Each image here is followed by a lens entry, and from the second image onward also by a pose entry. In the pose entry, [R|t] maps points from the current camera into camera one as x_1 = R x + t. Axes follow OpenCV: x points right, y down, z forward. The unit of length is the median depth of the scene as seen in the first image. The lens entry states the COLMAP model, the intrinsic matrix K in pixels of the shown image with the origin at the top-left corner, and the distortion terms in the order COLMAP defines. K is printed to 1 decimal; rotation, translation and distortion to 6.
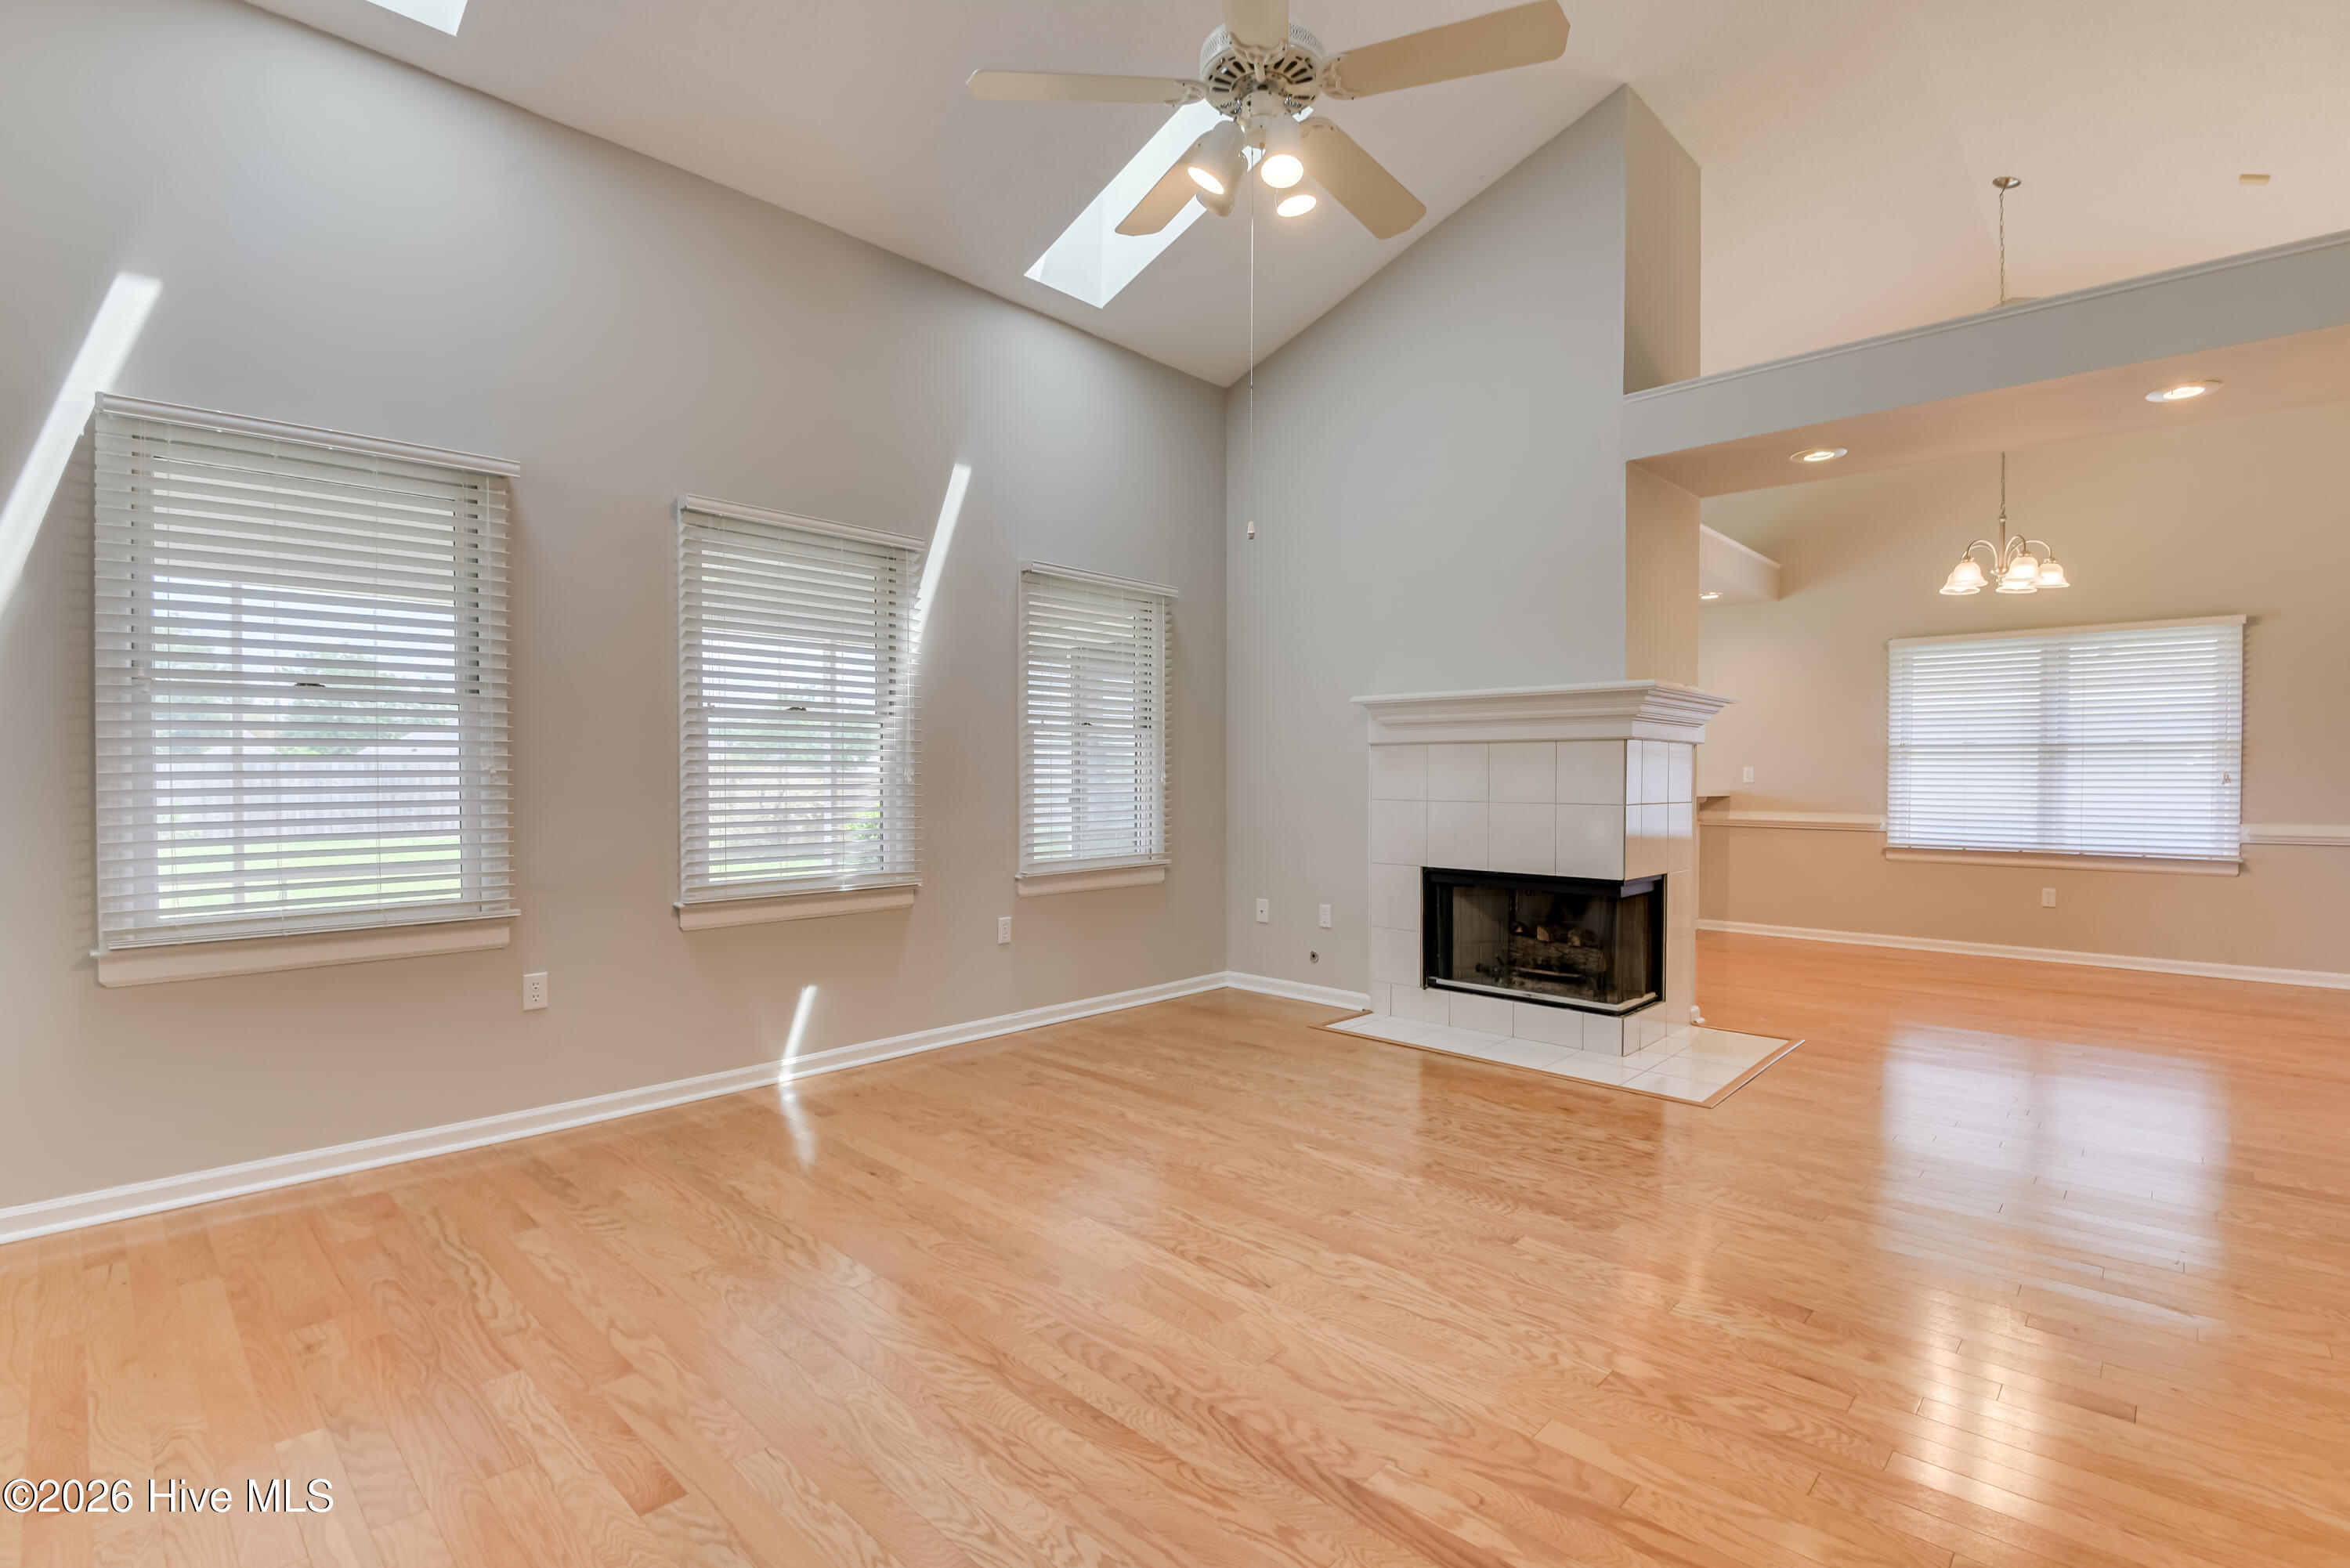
lens RADIAL K [[1068.0, 0, 1175.0], [0, 1068.0, 784.0], [0, 0, 1]] dist [0.008603, -0.025235]
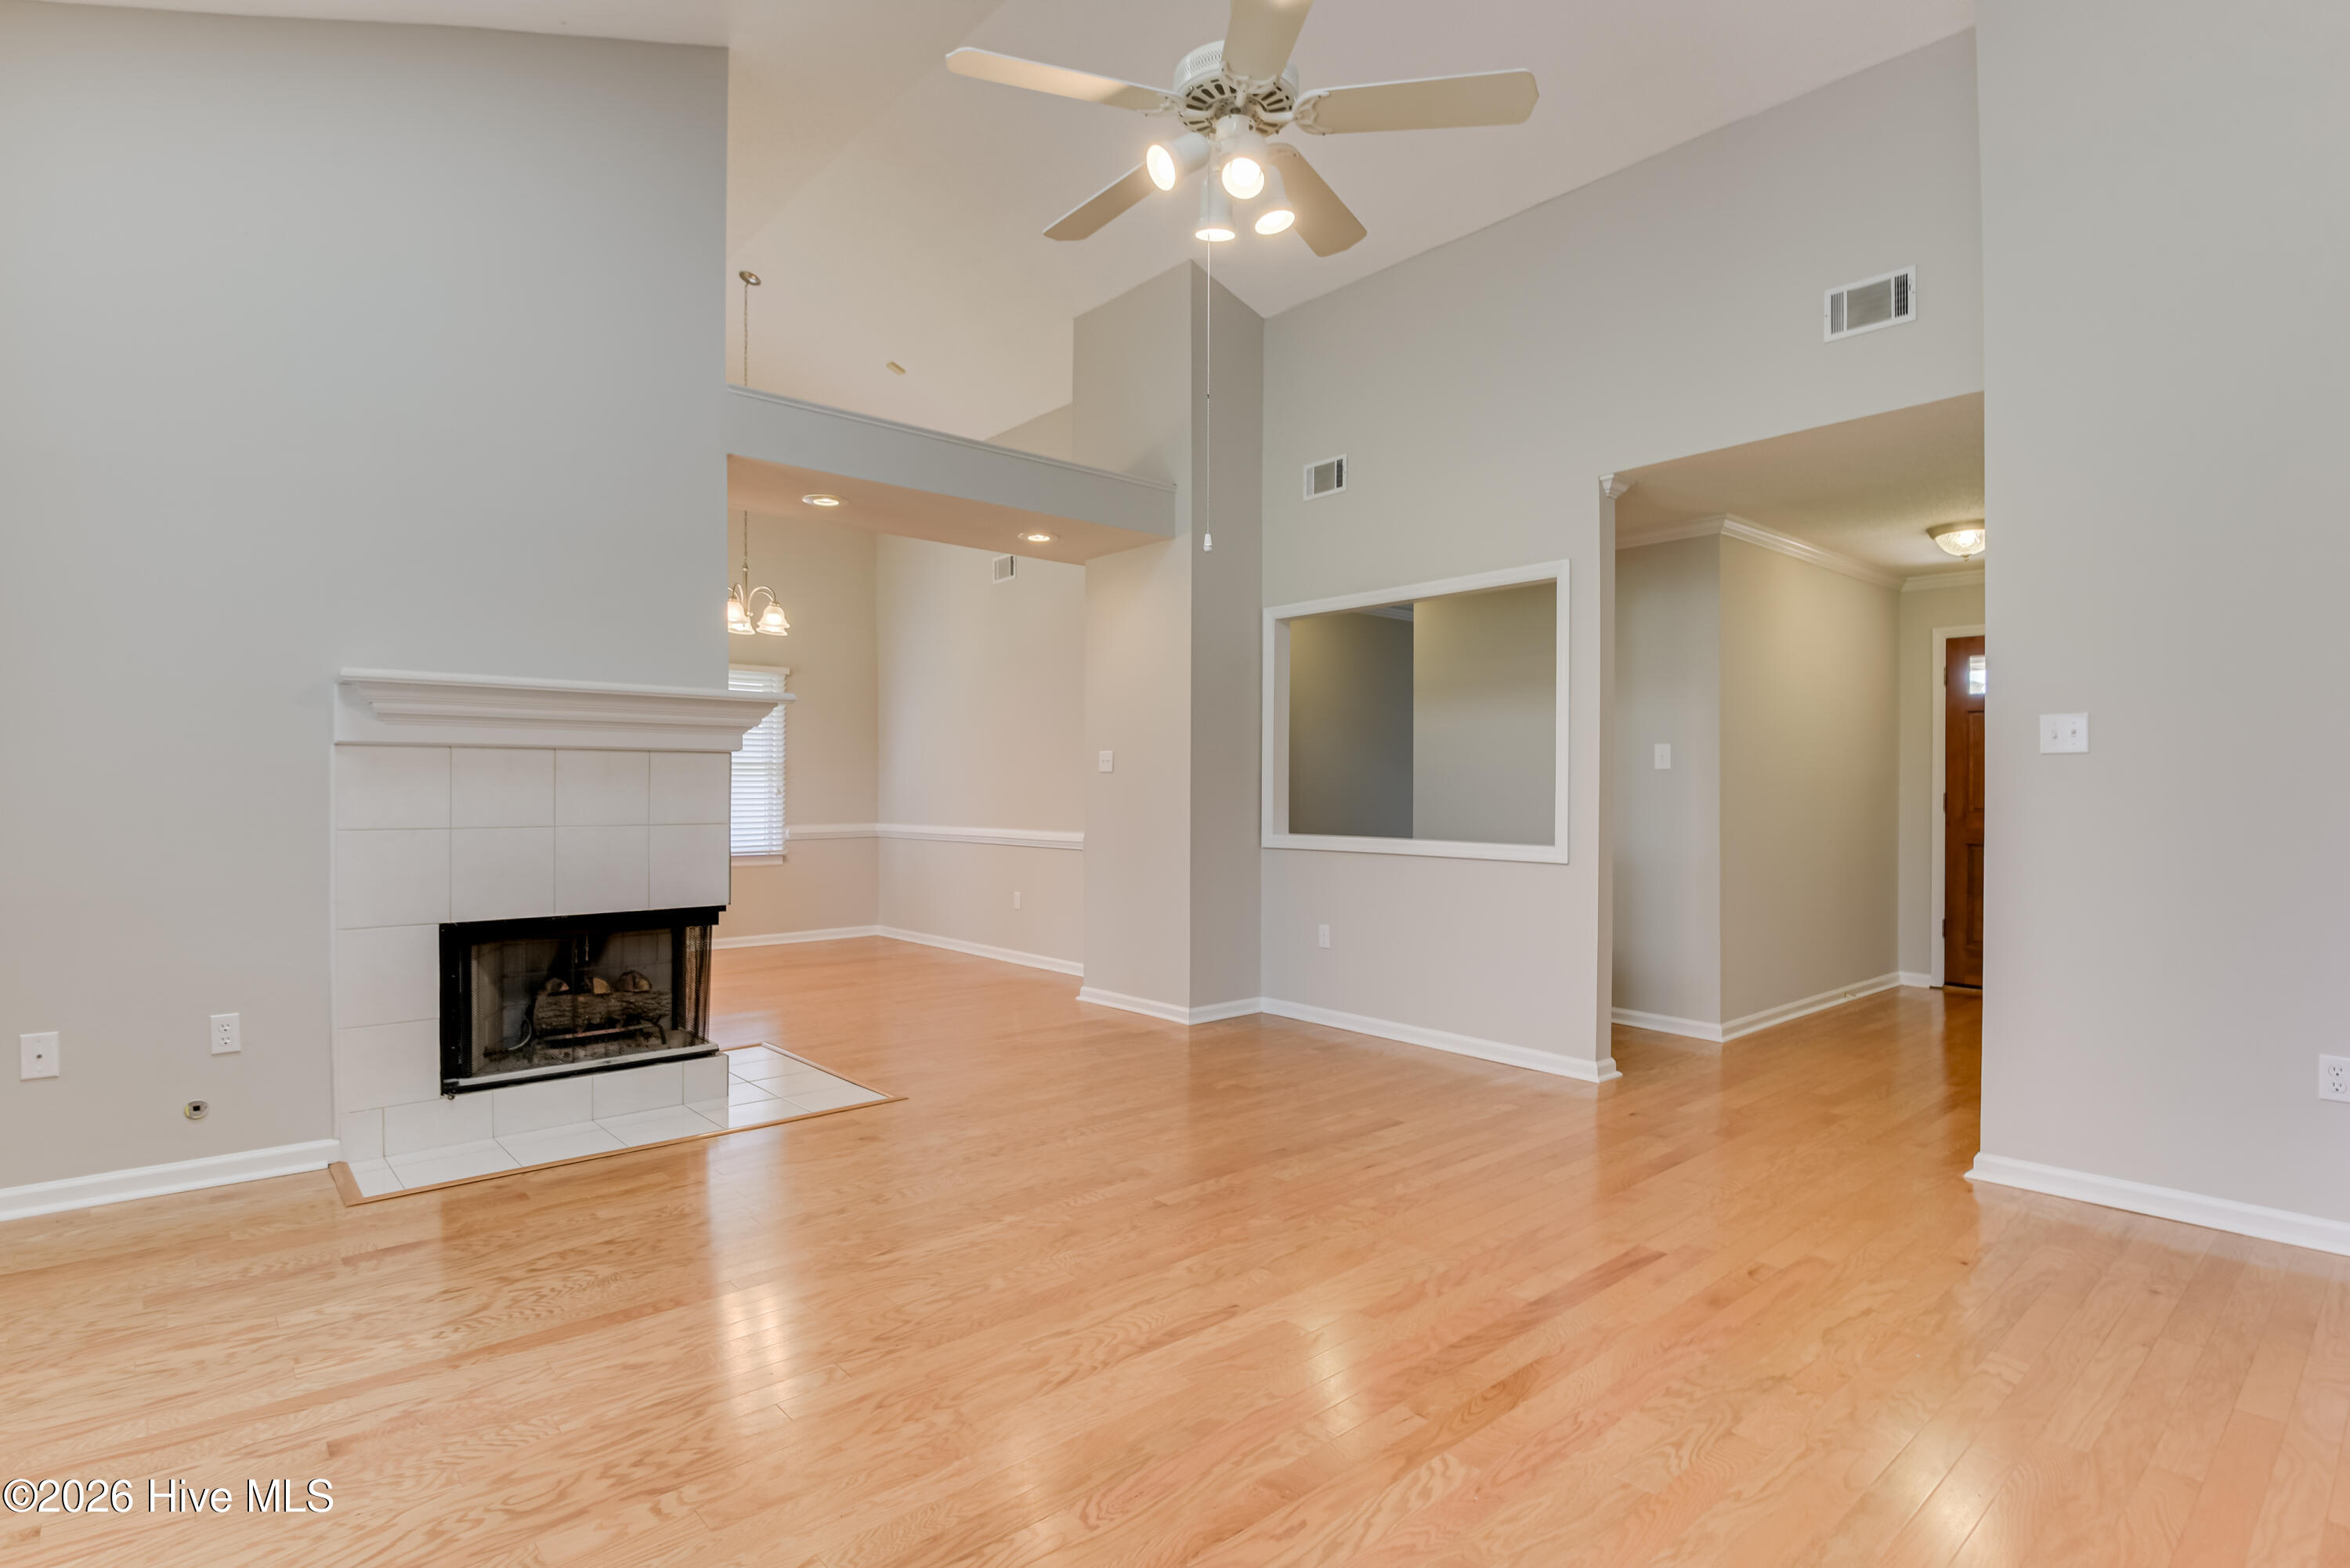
lens RADIAL K [[1160.7, 0, 1181.8], [0, 1160.7, 786.6], [0, 0, 1]] dist [0.015881, -0.023866]
pose [[0.082777, 0.000495, 0.996568, -0.709692], [0.007117, 0.999974, -0.001088, -0.010292], [-0.996543, 0.007183, 0.082771, 0.678719]]
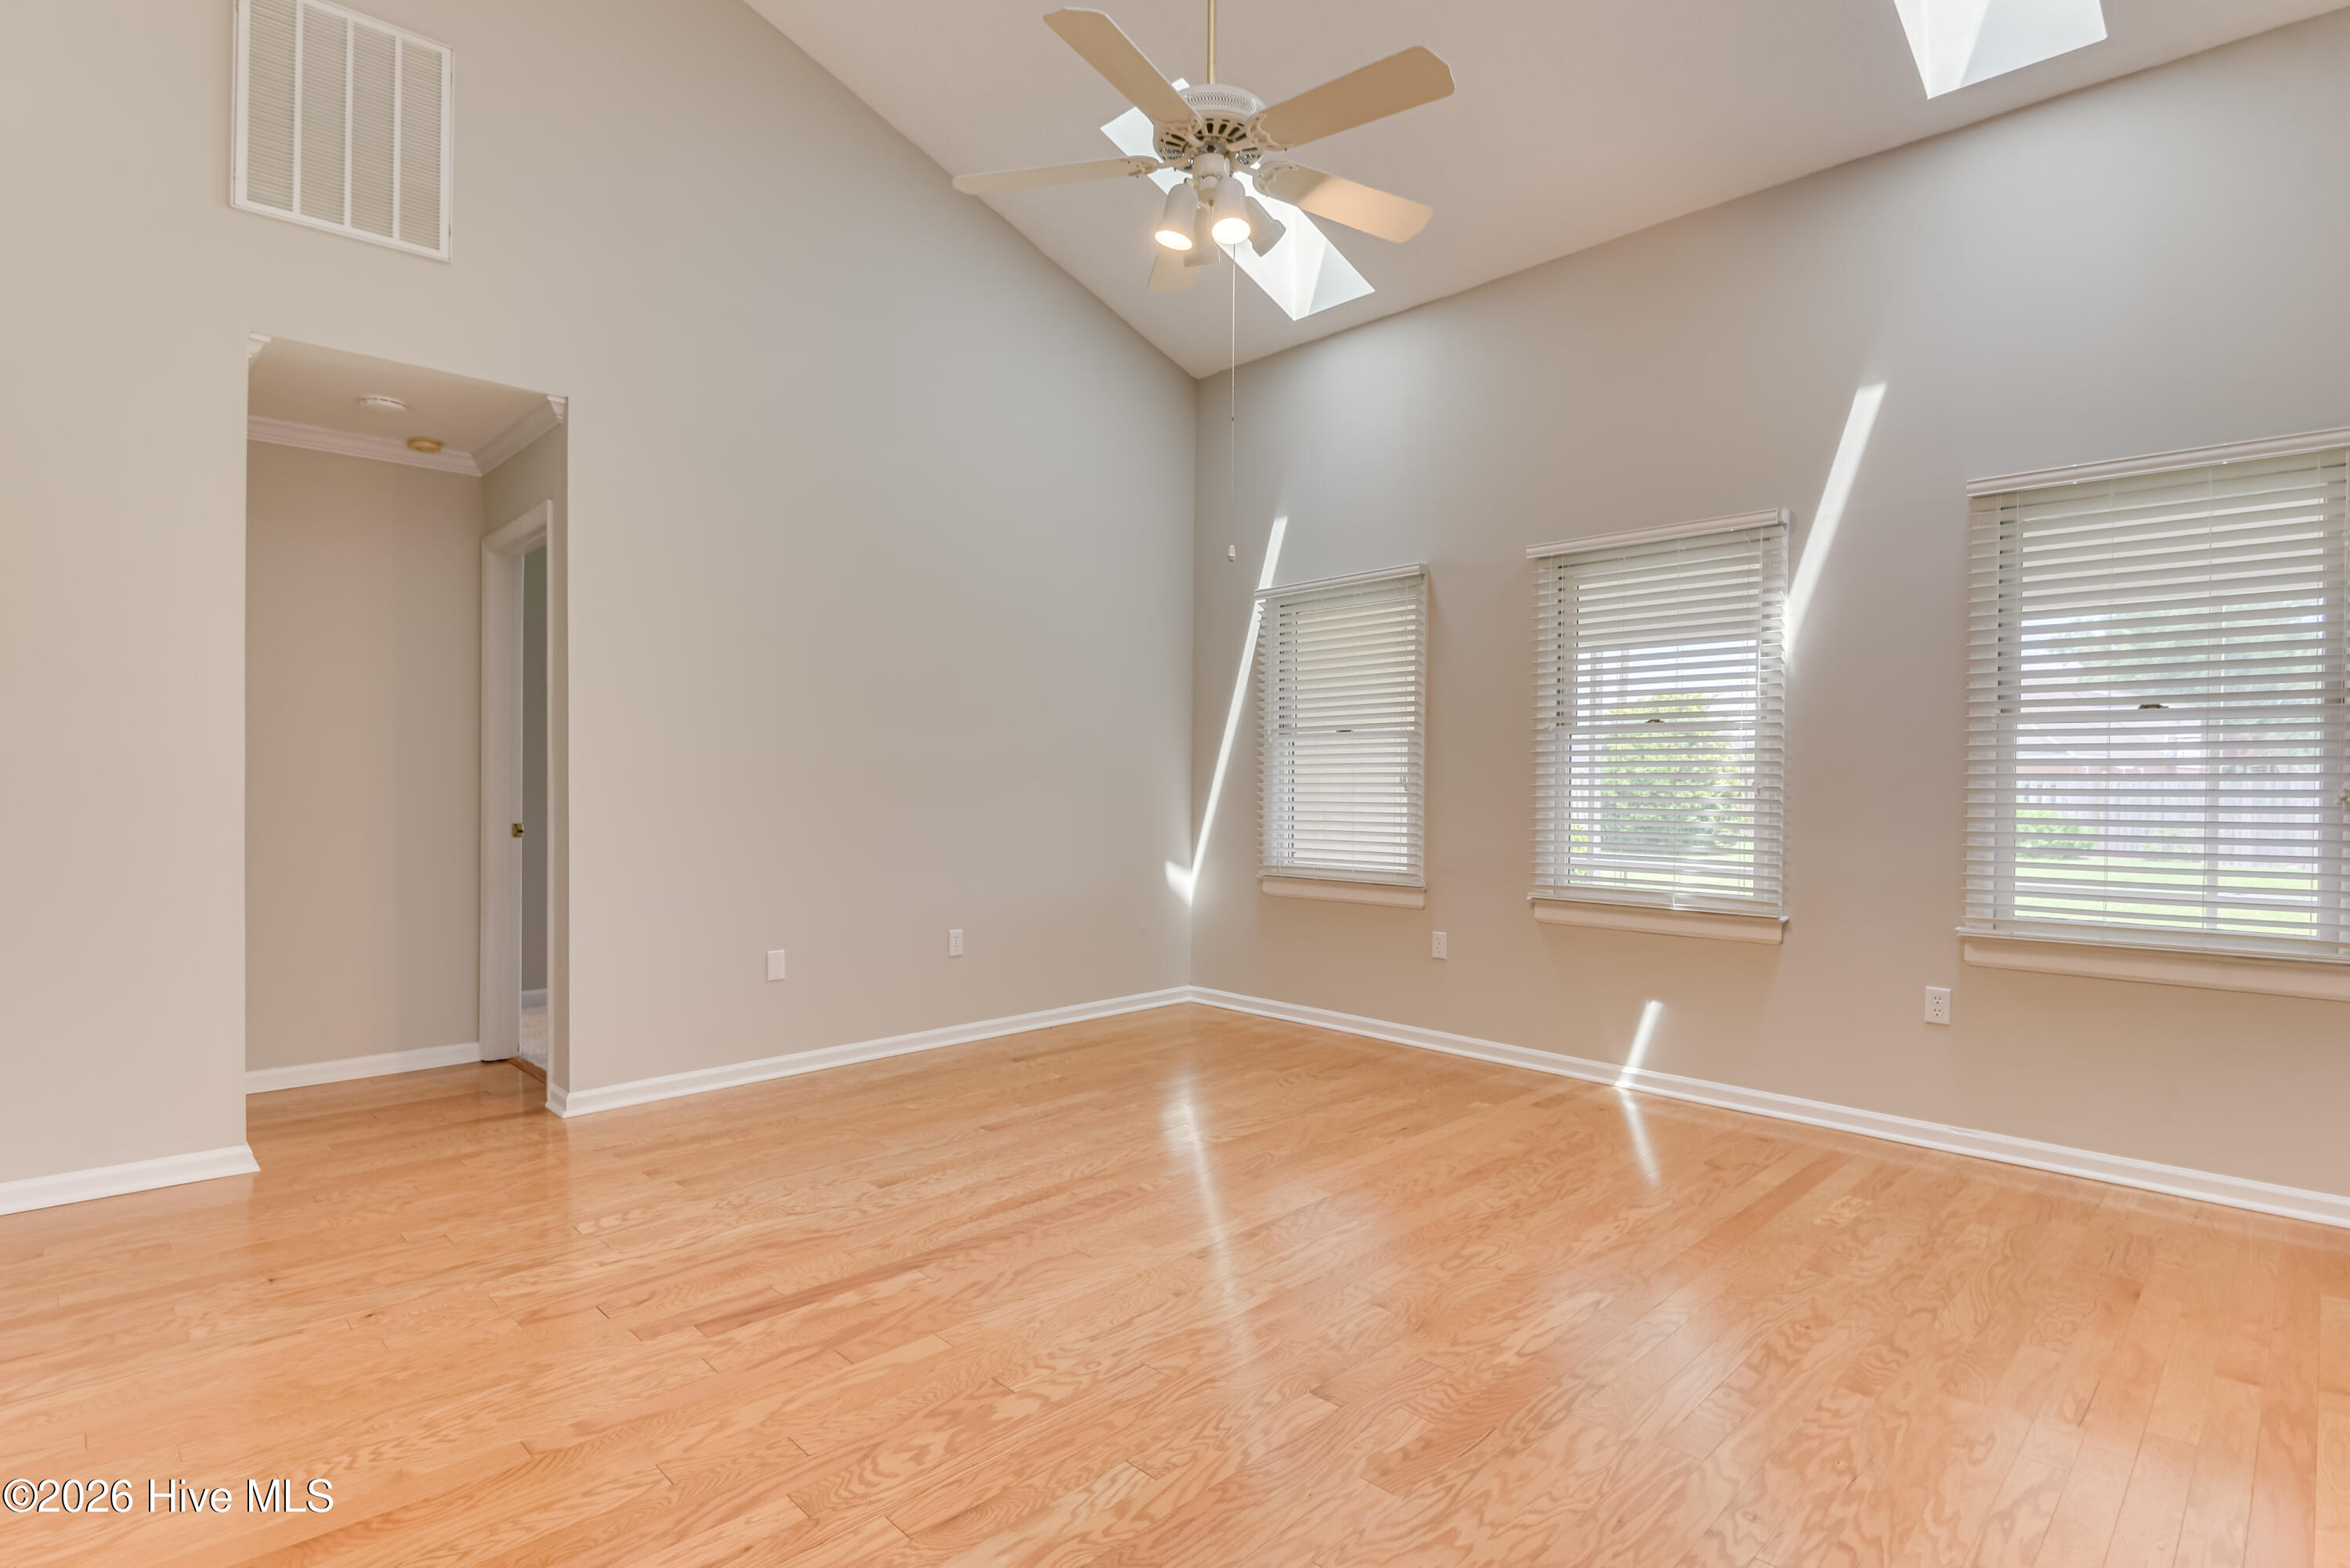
lens RADIAL K [[1160.7, 0, 1181.8], [0, 1160.7, 786.6], [0, 0, 1]] dist [0.015881, -0.023866]
pose [[-0.026646, 0.001414, -0.999644, 0.893020], [-0.017080, 0.999852, 0.001869, -0.004862], [0.999499, 0.017124, -0.026617, 0.712335]]
